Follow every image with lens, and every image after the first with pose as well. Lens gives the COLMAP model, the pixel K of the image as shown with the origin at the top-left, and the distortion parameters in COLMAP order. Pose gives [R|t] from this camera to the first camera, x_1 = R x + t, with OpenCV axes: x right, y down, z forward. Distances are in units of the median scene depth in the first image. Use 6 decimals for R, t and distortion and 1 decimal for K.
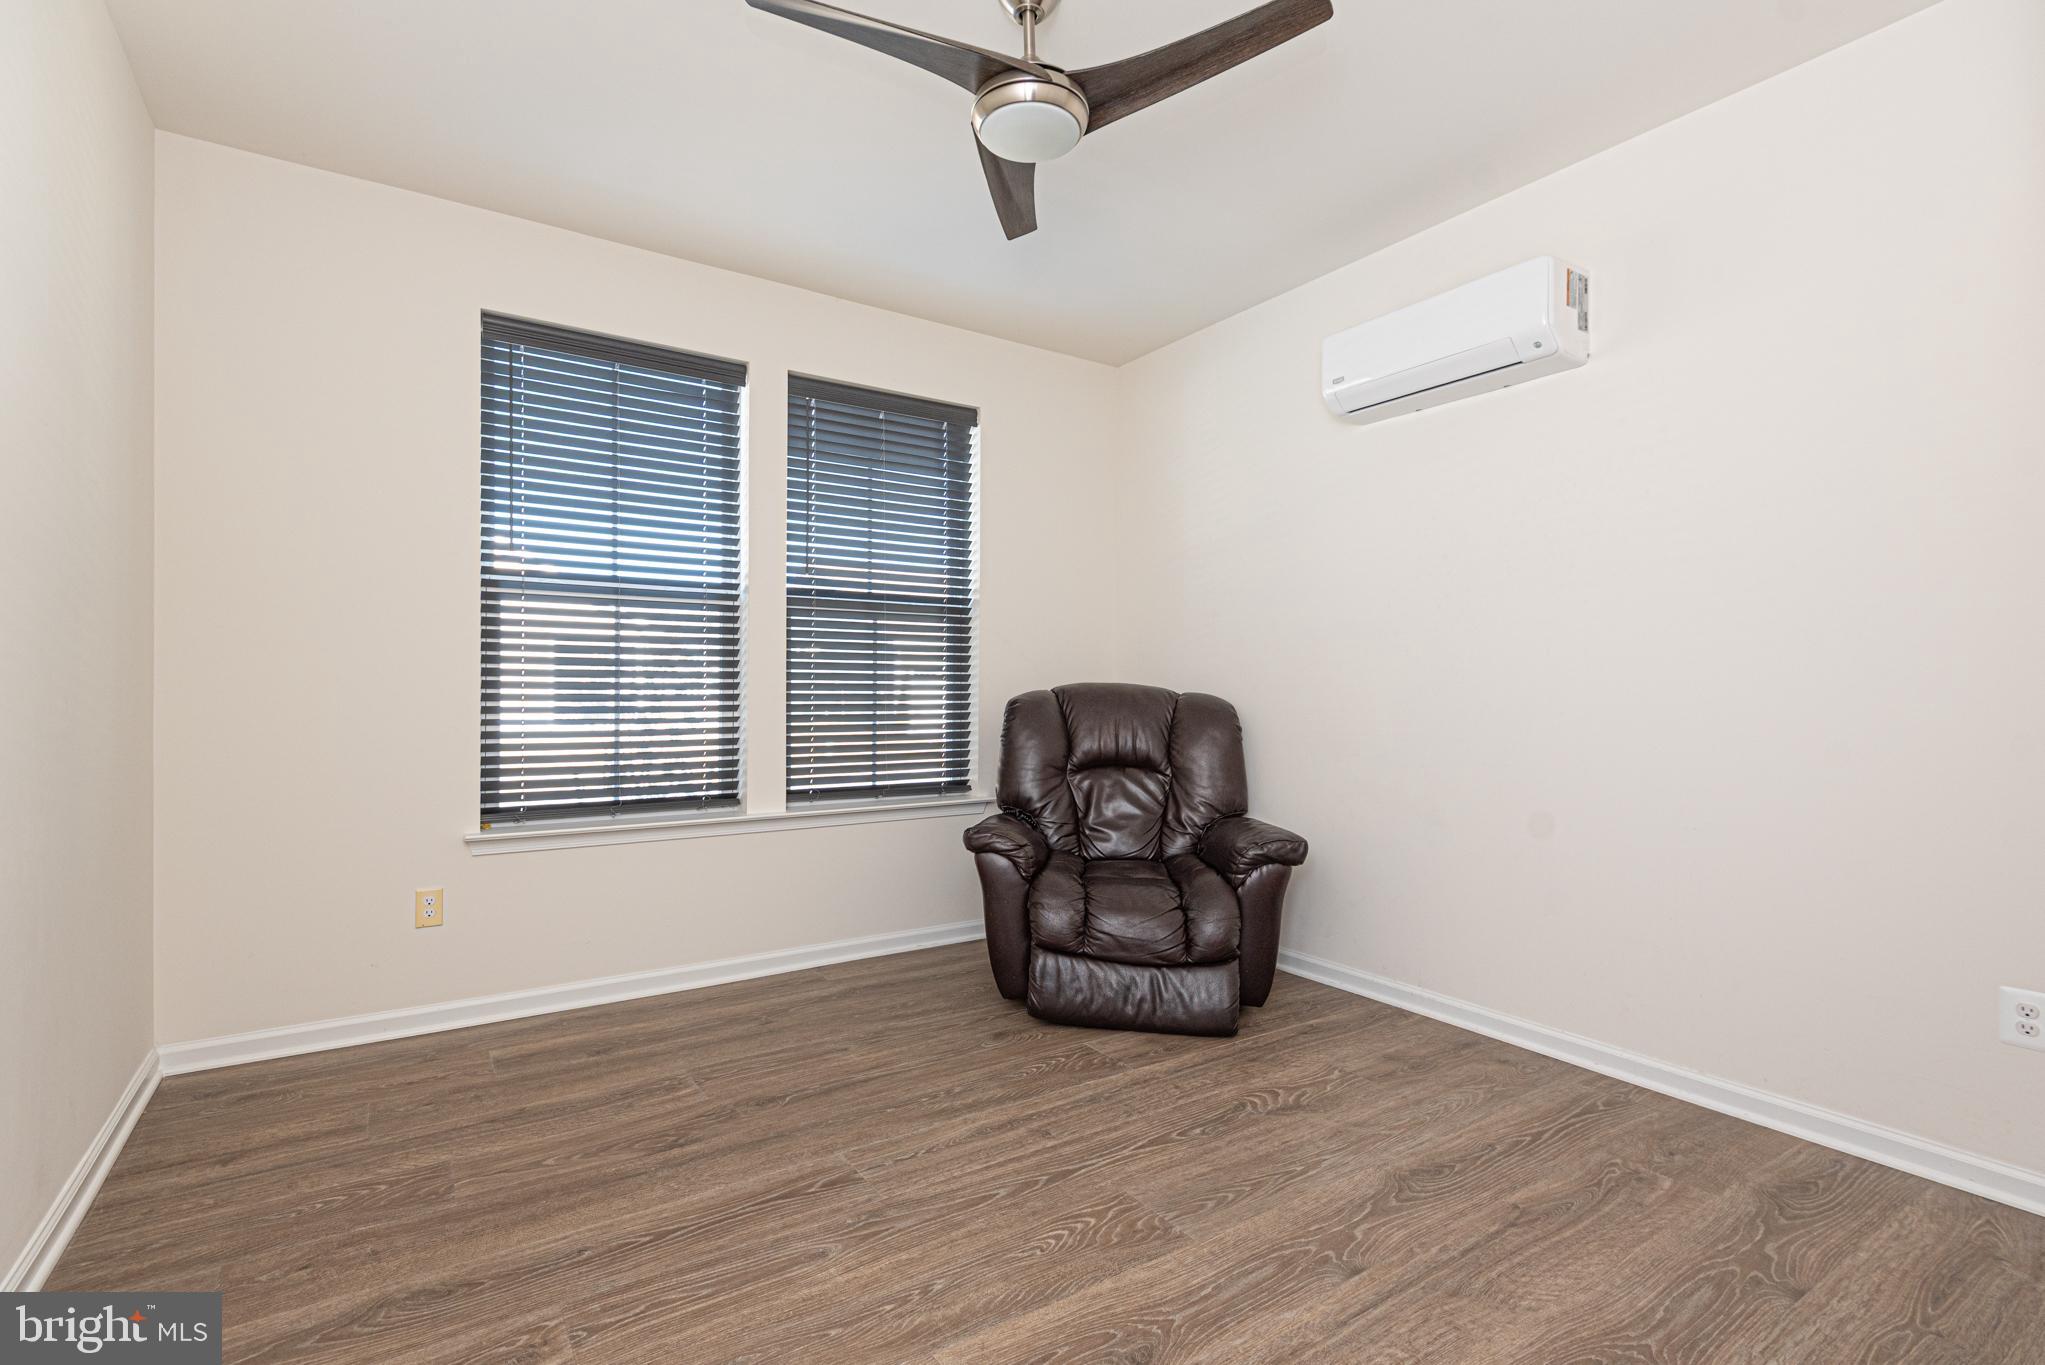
lens RADIAL K [[937.7, 0, 1019.0], [0, 937.7, 685.9], [0, 0, 1]] dist [0.012770, -0.001981]
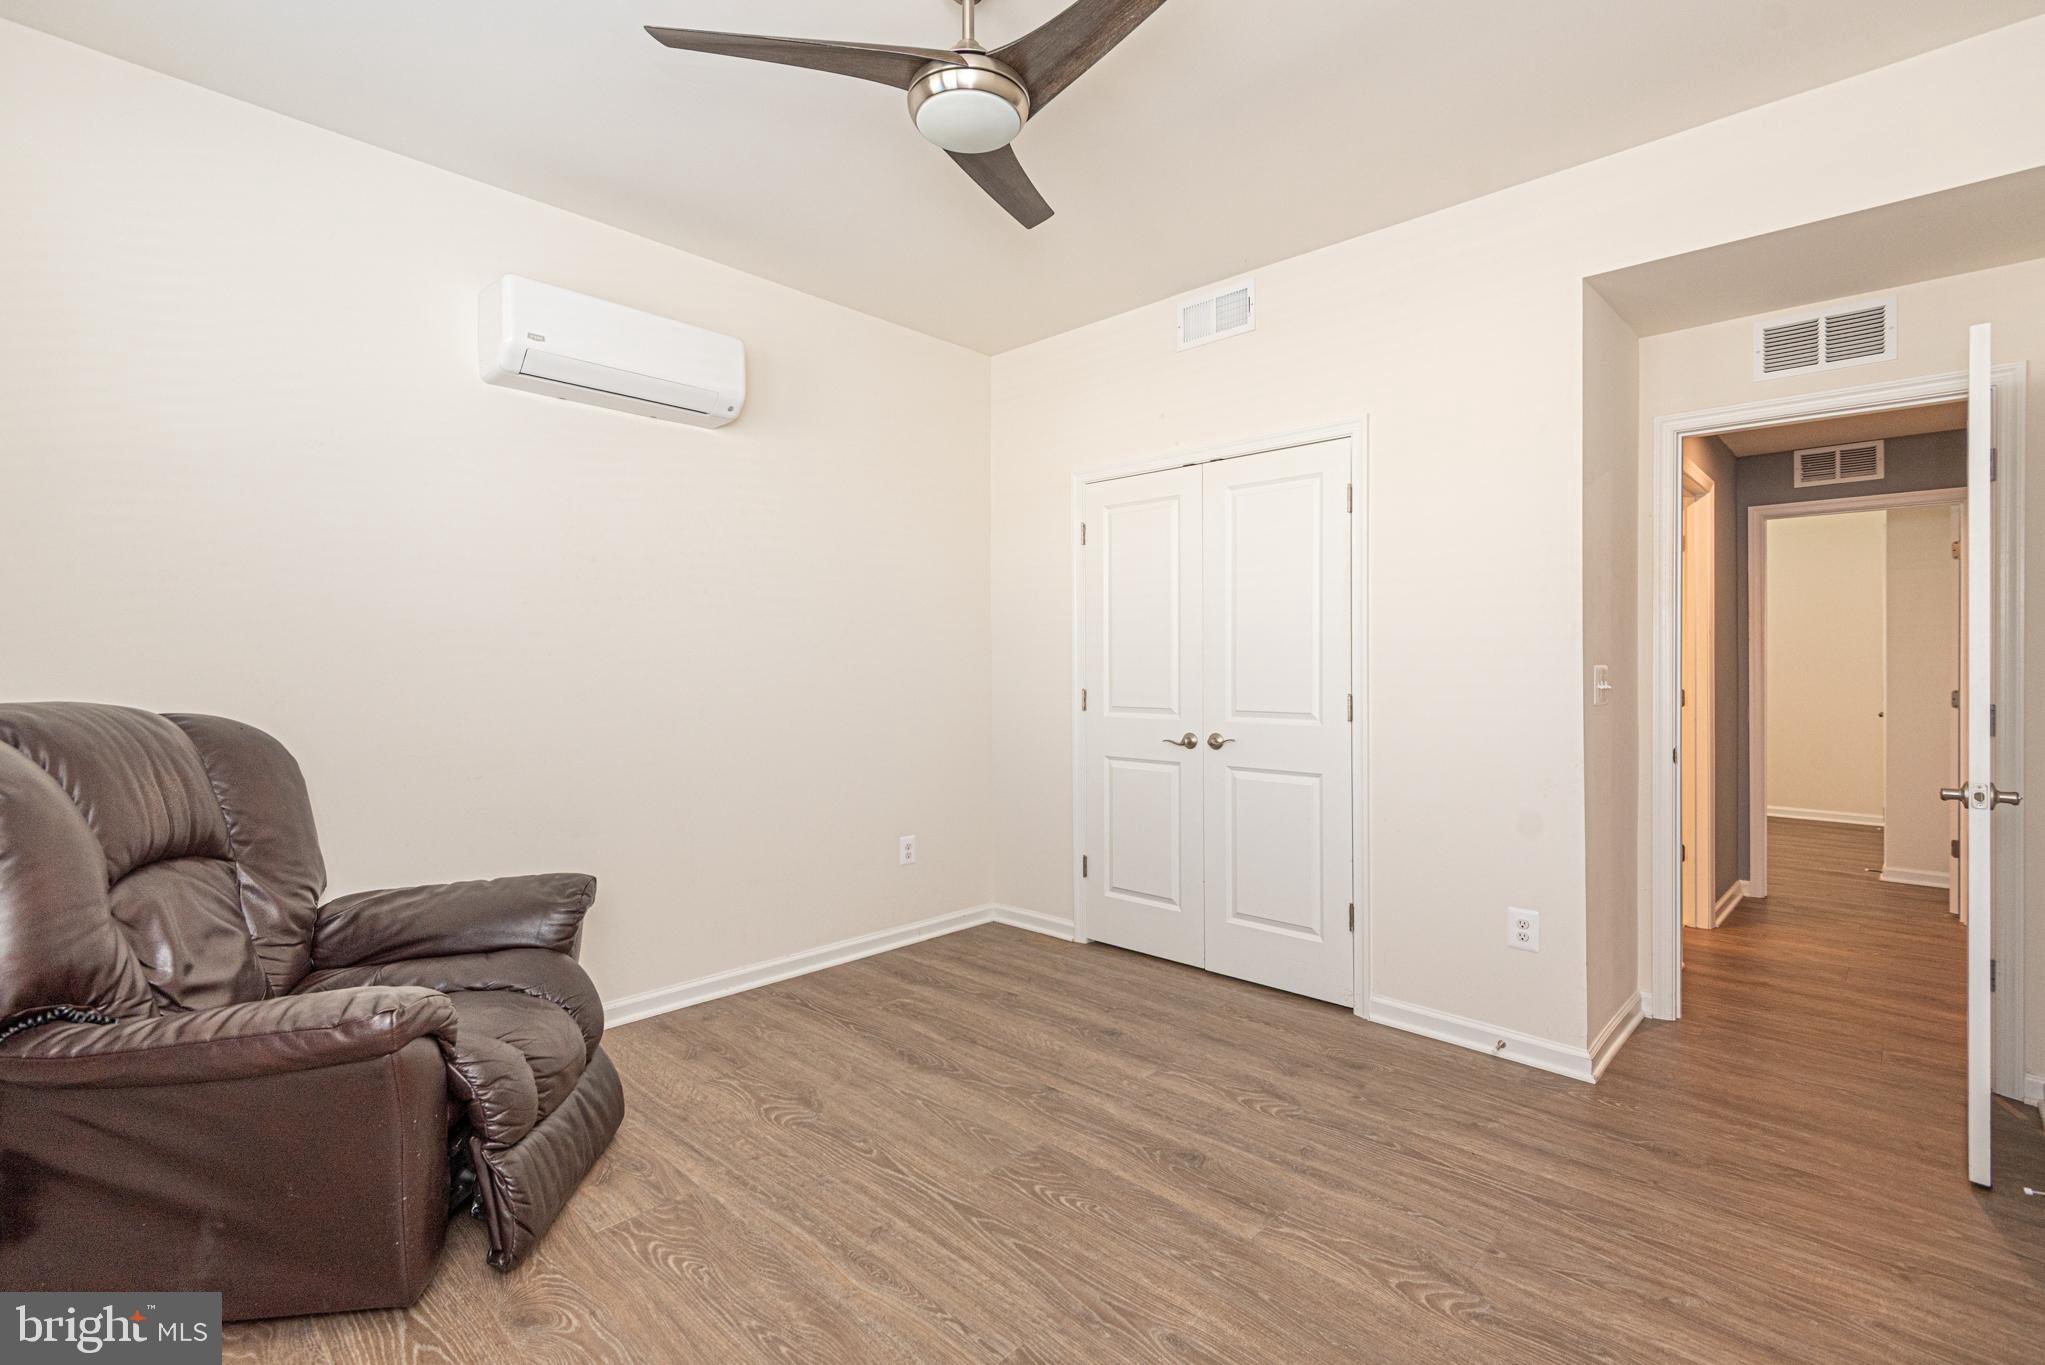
lens RADIAL K [[937.7, 0, 1017.9], [0, 937.7, 670.8], [0, 0, 1]] dist [0.012770, -0.001981]
pose [[-0.216303, -0.012676, 0.976244, -0.880282], [-0.001959, 0.999919, 0.012550, -0.059733], [-0.976324, 0.000802, -0.216311, 1.097110]]
